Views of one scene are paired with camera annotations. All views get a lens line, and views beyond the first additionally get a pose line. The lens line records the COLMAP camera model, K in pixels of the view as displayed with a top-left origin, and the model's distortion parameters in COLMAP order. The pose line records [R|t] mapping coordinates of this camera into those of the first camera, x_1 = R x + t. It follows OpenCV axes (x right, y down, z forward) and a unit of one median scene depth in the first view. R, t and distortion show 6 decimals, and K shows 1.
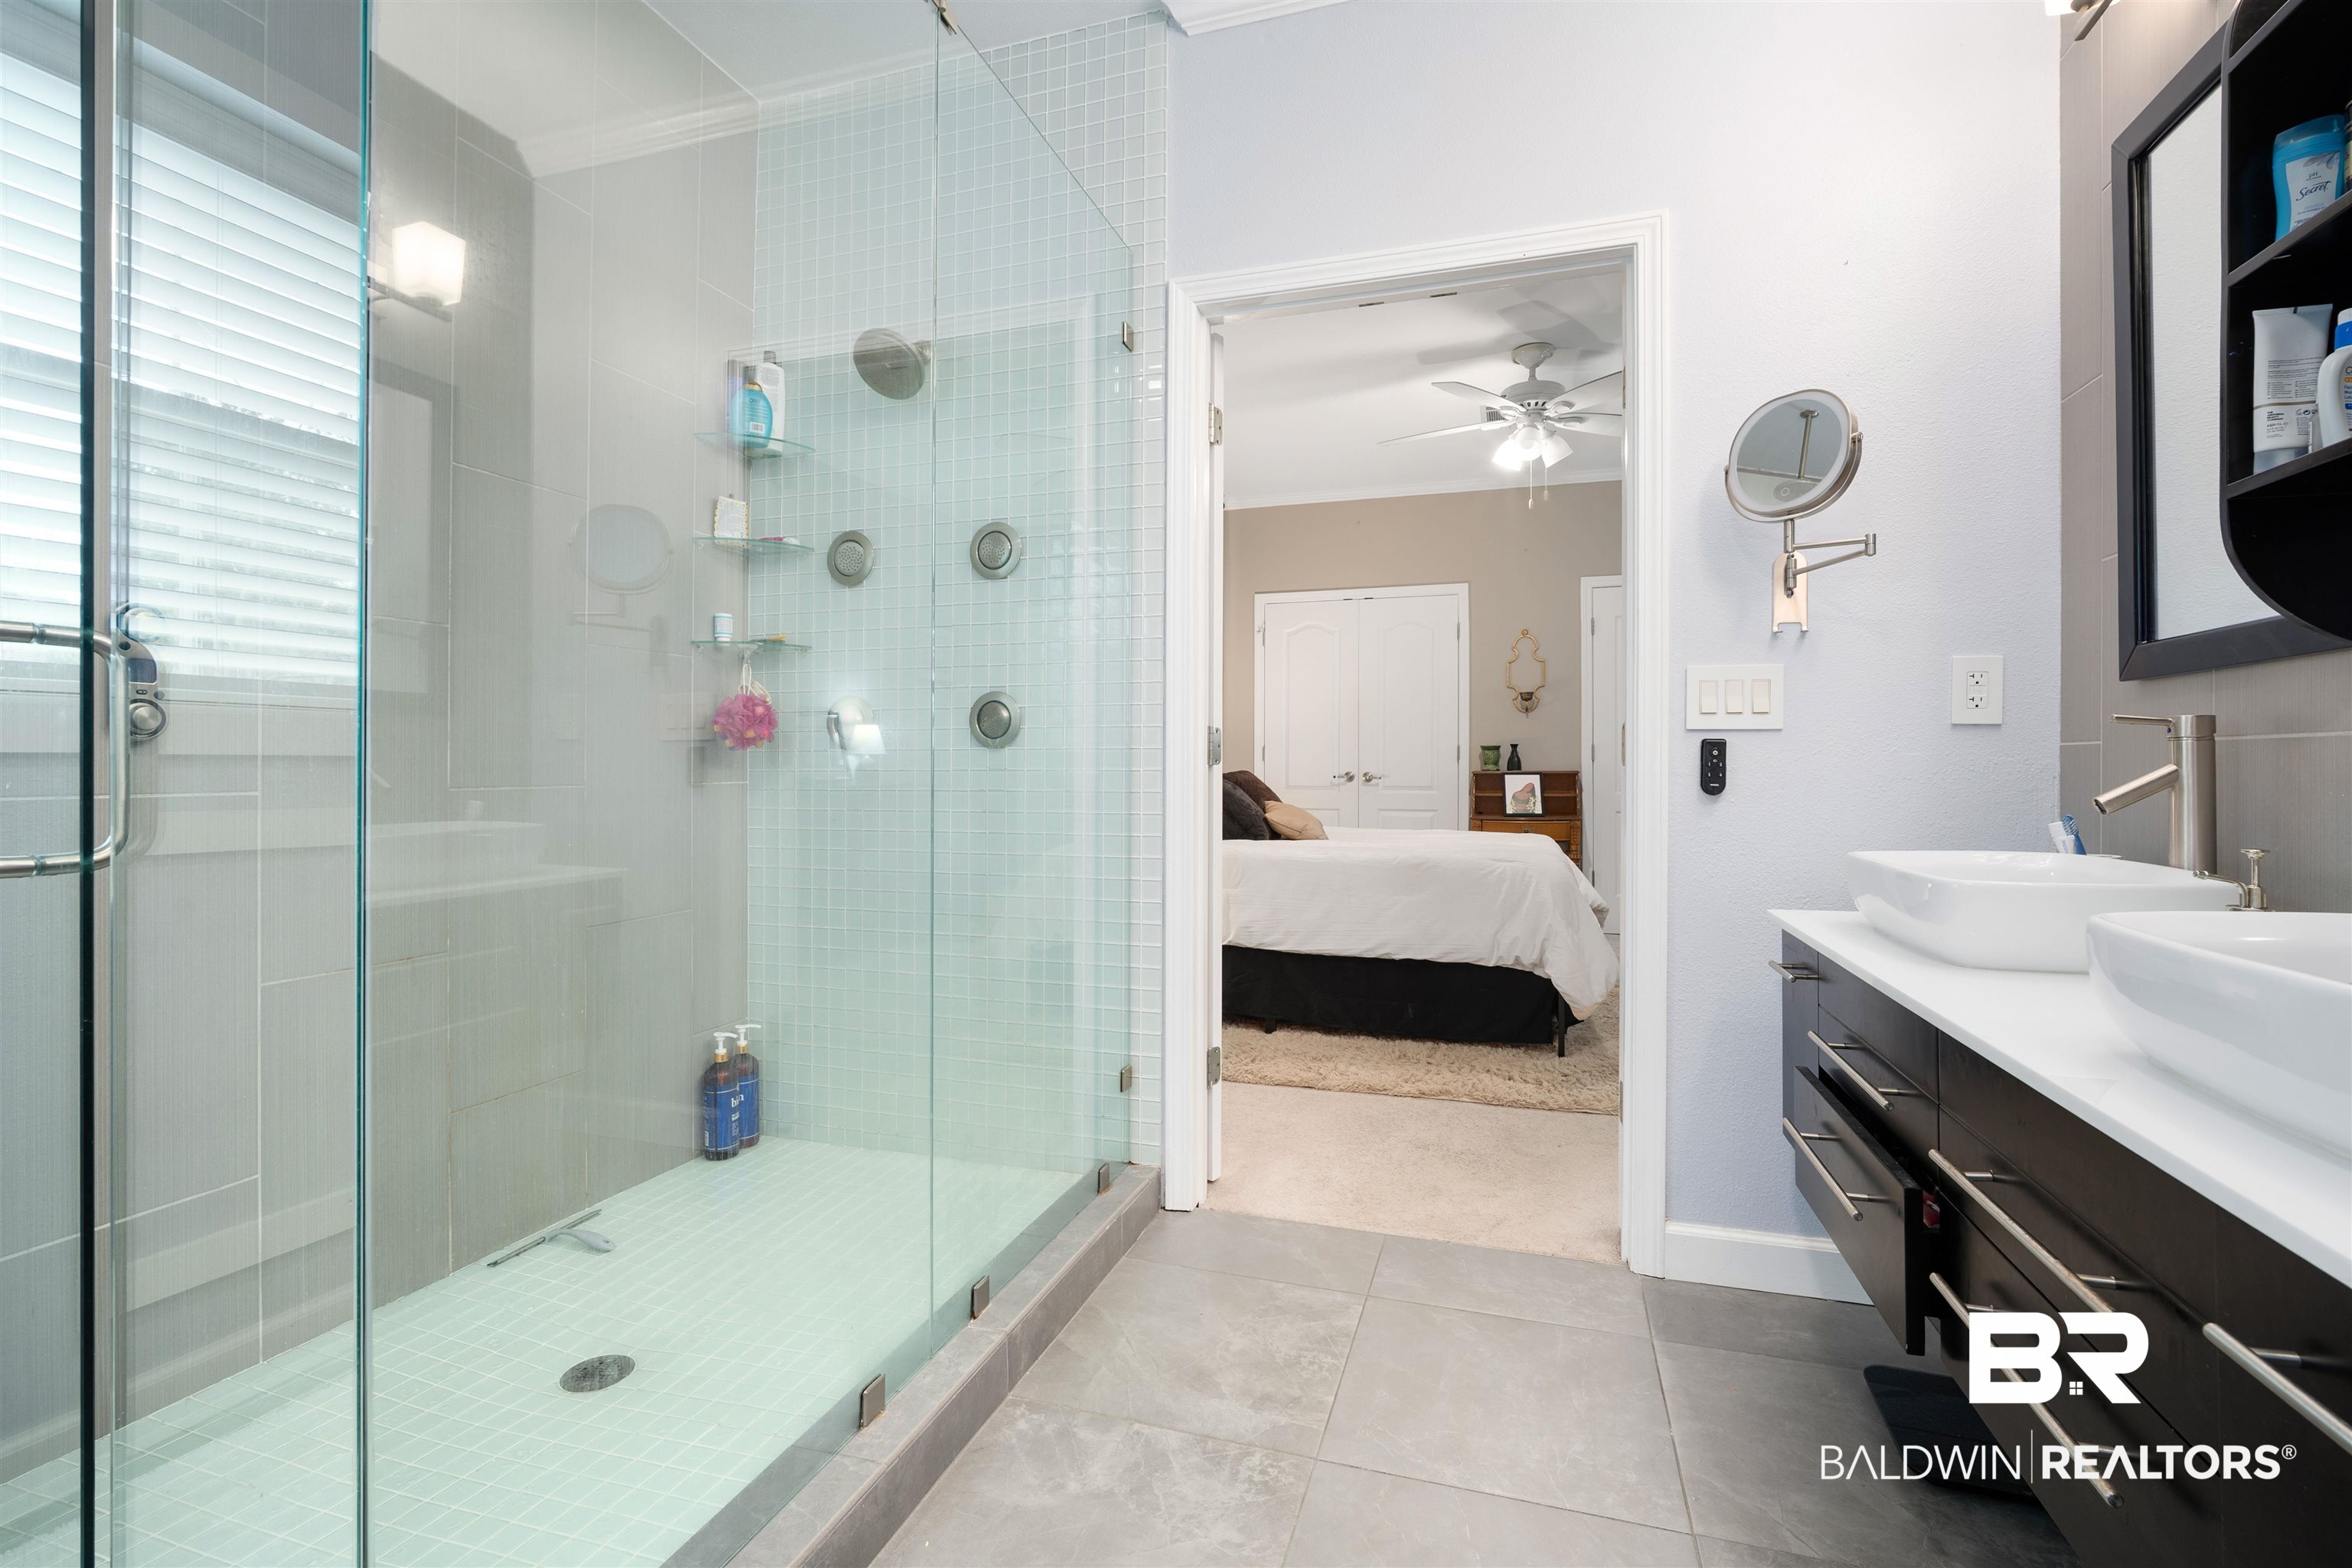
lens RADIAL K [[1041.6, 0, 1223.0], [0, 1041.6, 781.7], [0, 0, 1]] dist [0.001334, 0.000220]
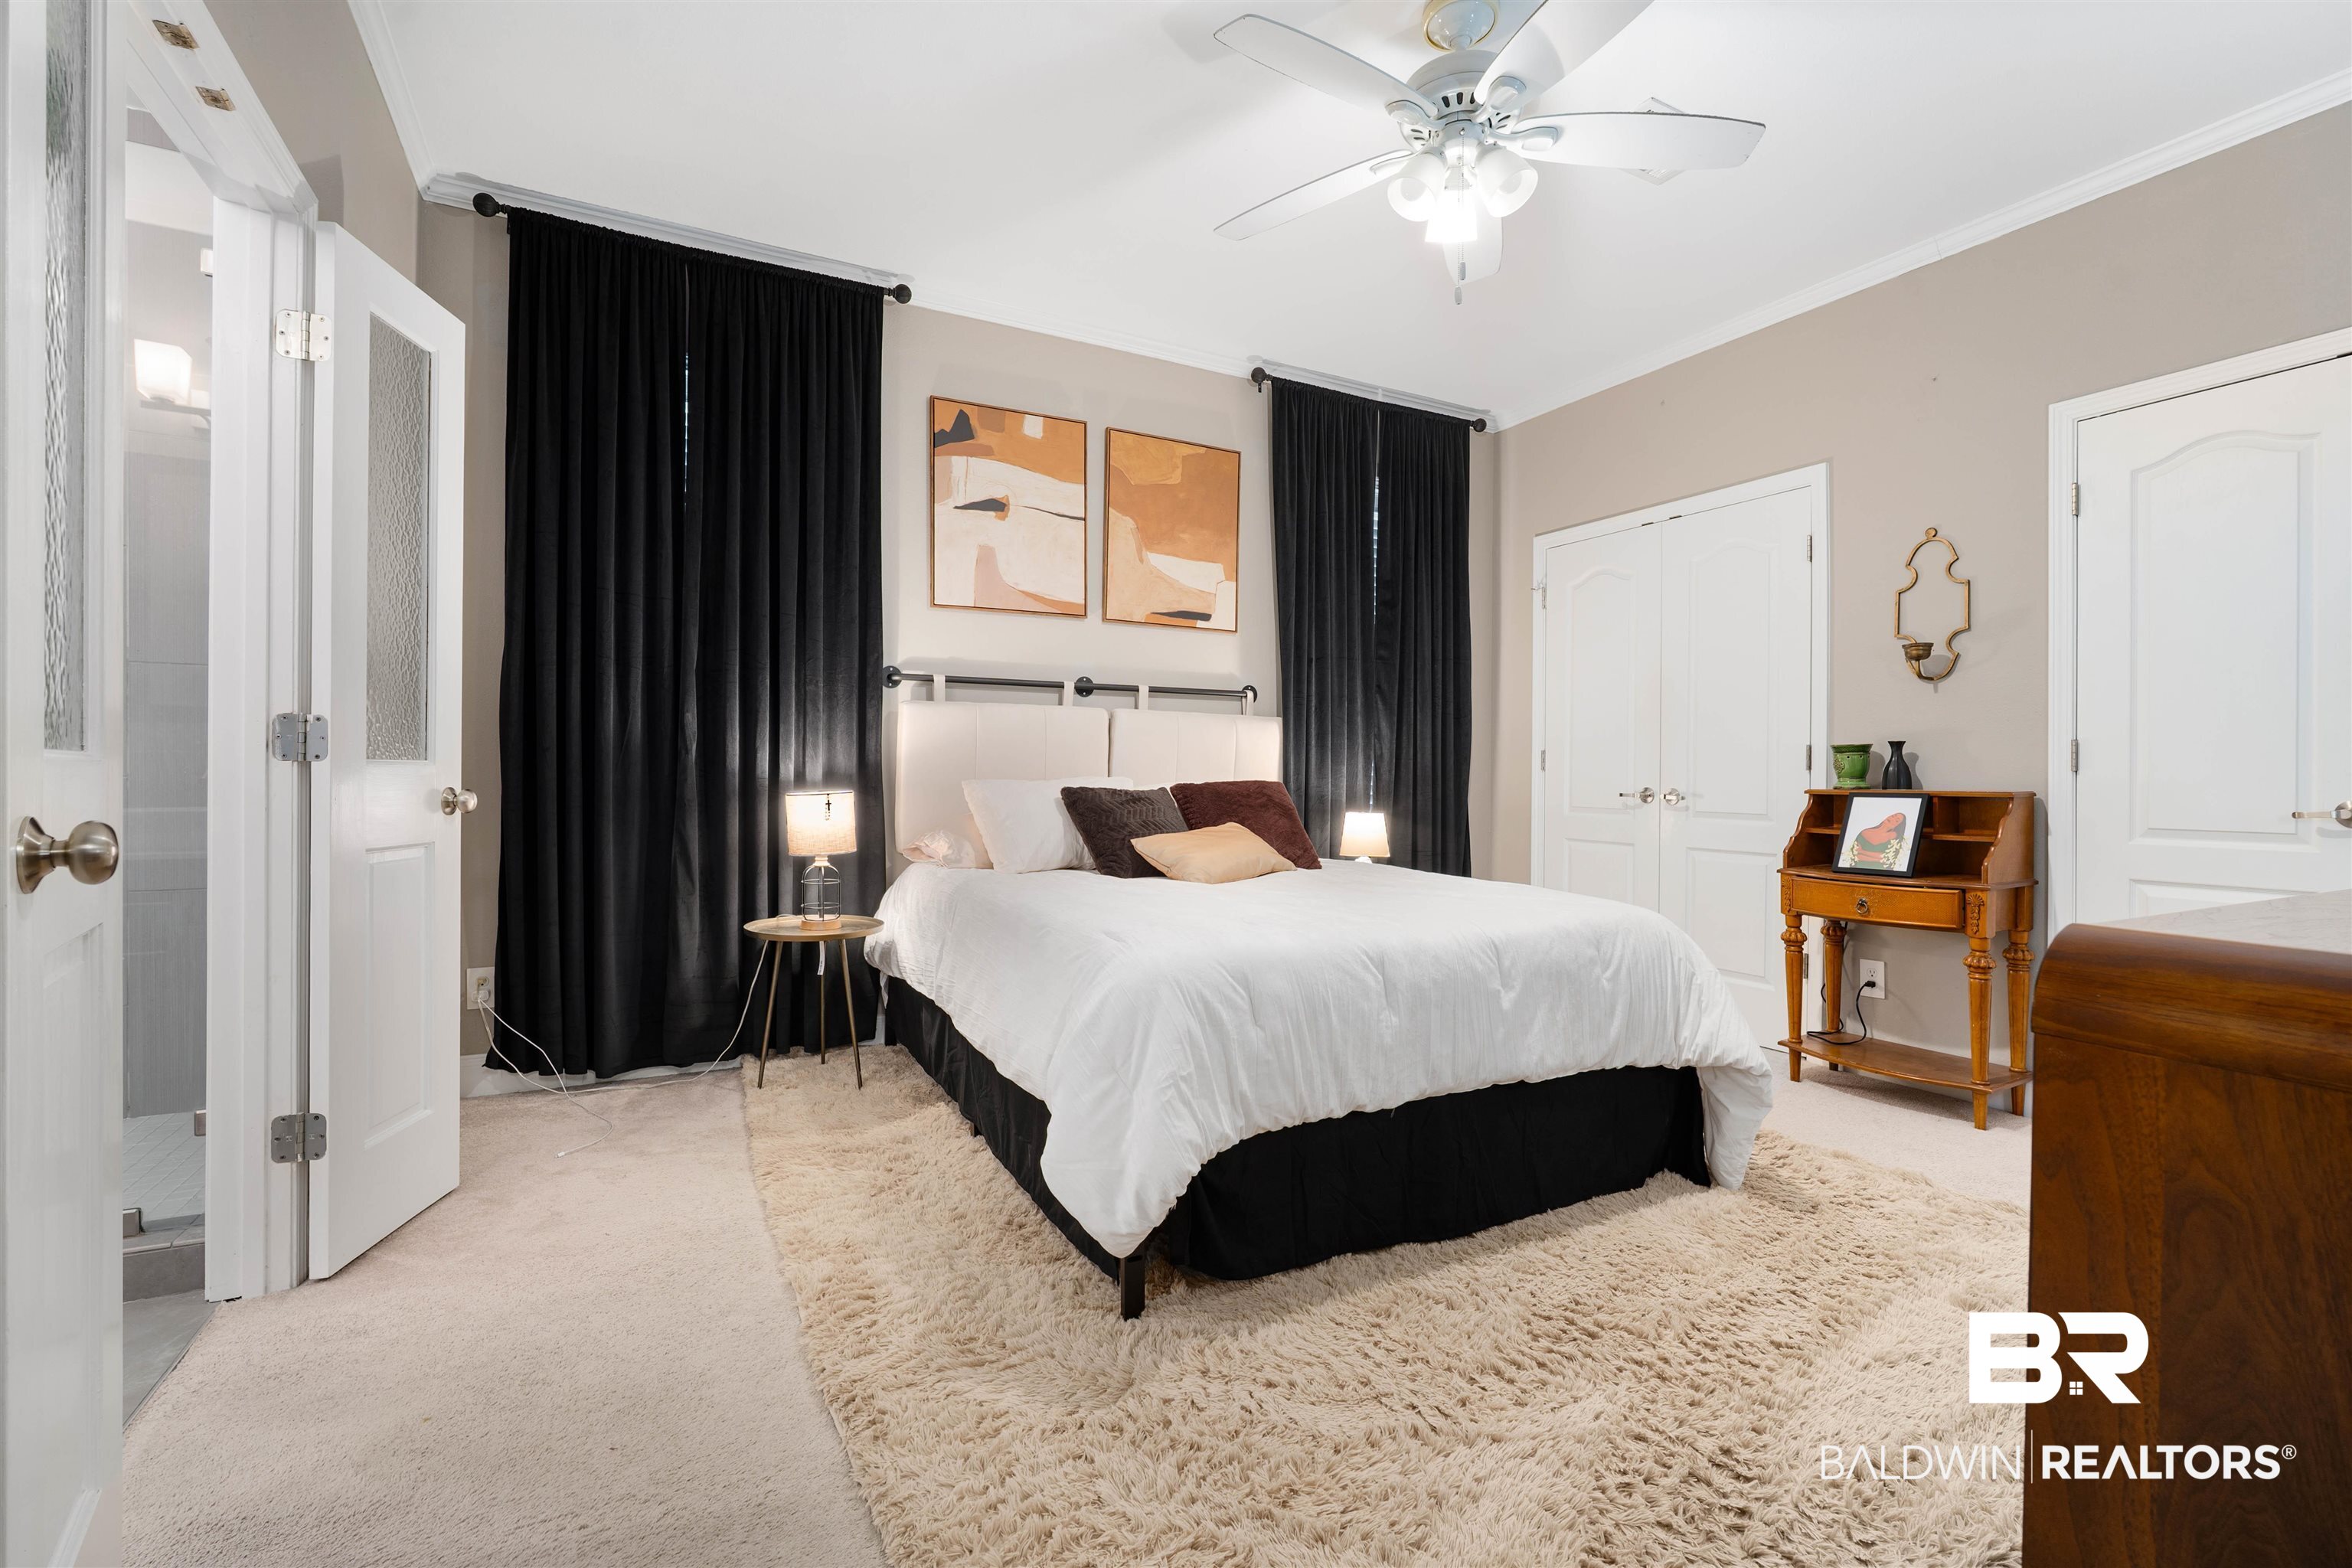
lens RADIAL K [[1041.6, 0, 1223.0], [0, 1041.6, 781.7], [0, 0, 1]] dist [0.001334, 0.000220]
pose [[0.722448, 0.013324, -0.691297, 0.402251], [-0.022614, 0.999735, -0.004364, -0.004532], [0.691055, 0.018785, 0.722558, 0.365096]]
